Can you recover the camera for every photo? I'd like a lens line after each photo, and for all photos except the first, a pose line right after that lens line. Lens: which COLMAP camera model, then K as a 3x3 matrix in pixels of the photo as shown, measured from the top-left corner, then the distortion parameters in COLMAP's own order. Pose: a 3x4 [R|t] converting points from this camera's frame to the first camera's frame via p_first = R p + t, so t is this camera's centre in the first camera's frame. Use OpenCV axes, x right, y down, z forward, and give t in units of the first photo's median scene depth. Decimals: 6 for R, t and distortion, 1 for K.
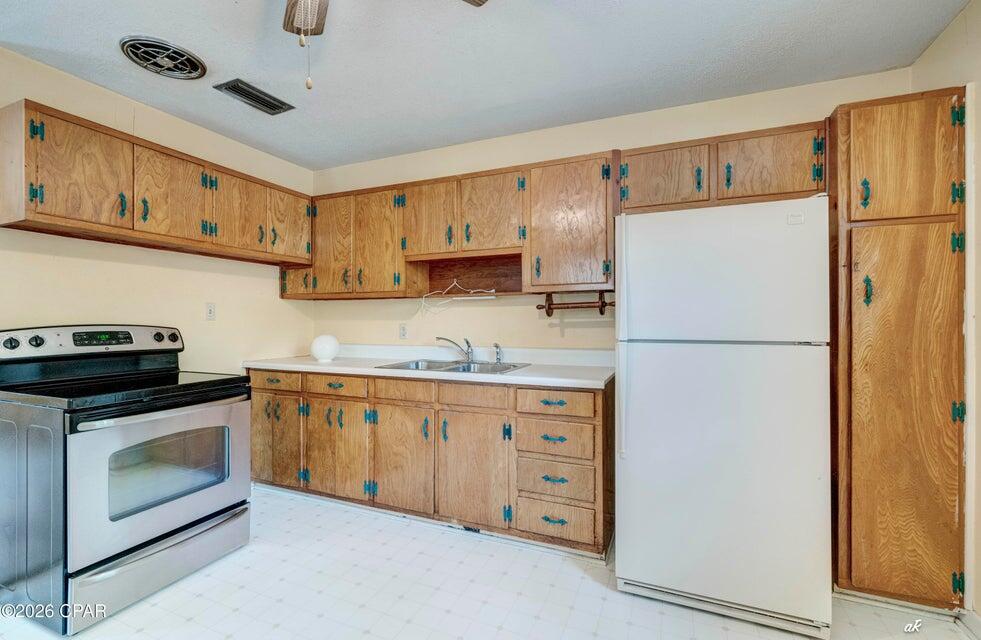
lens RADIAL K [[416.5, 0, 503.3], [0, 416.5, 320.2], [0, 0, 1]] dist [-0.000183, -0.000140]
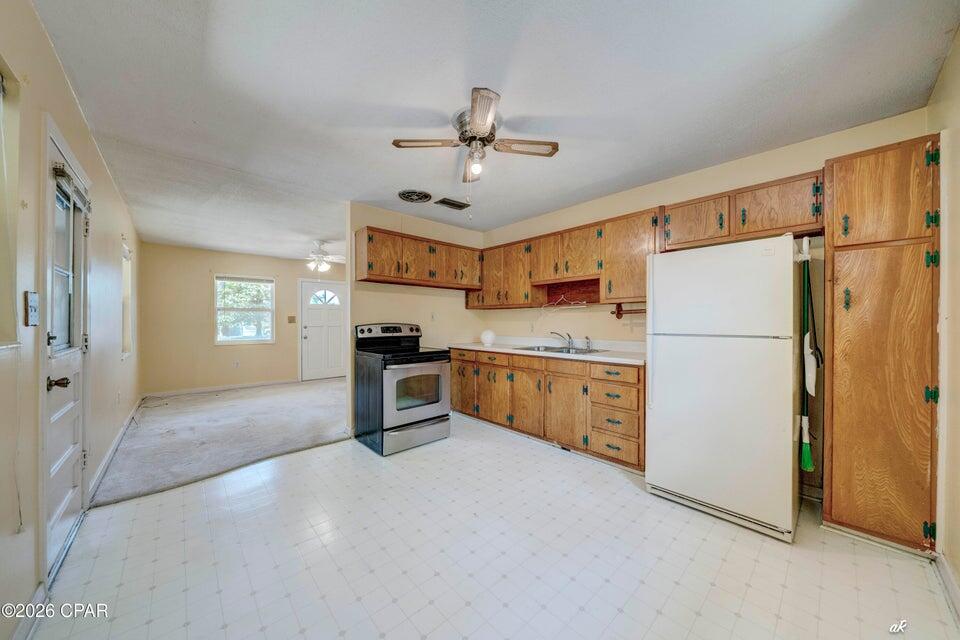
lens RADIAL K [[340.1, 0, 484.2], [0, 340.1, 321.9], [0, 0, 1]] dist [-0.000431, 0.000236]
pose [[0.898014, 0.000724, -0.439967, 0.248275], [0.000446, 0.999997, 0.002557, -0.001200], [0.439967, -0.002492, 0.898010, -0.377998]]
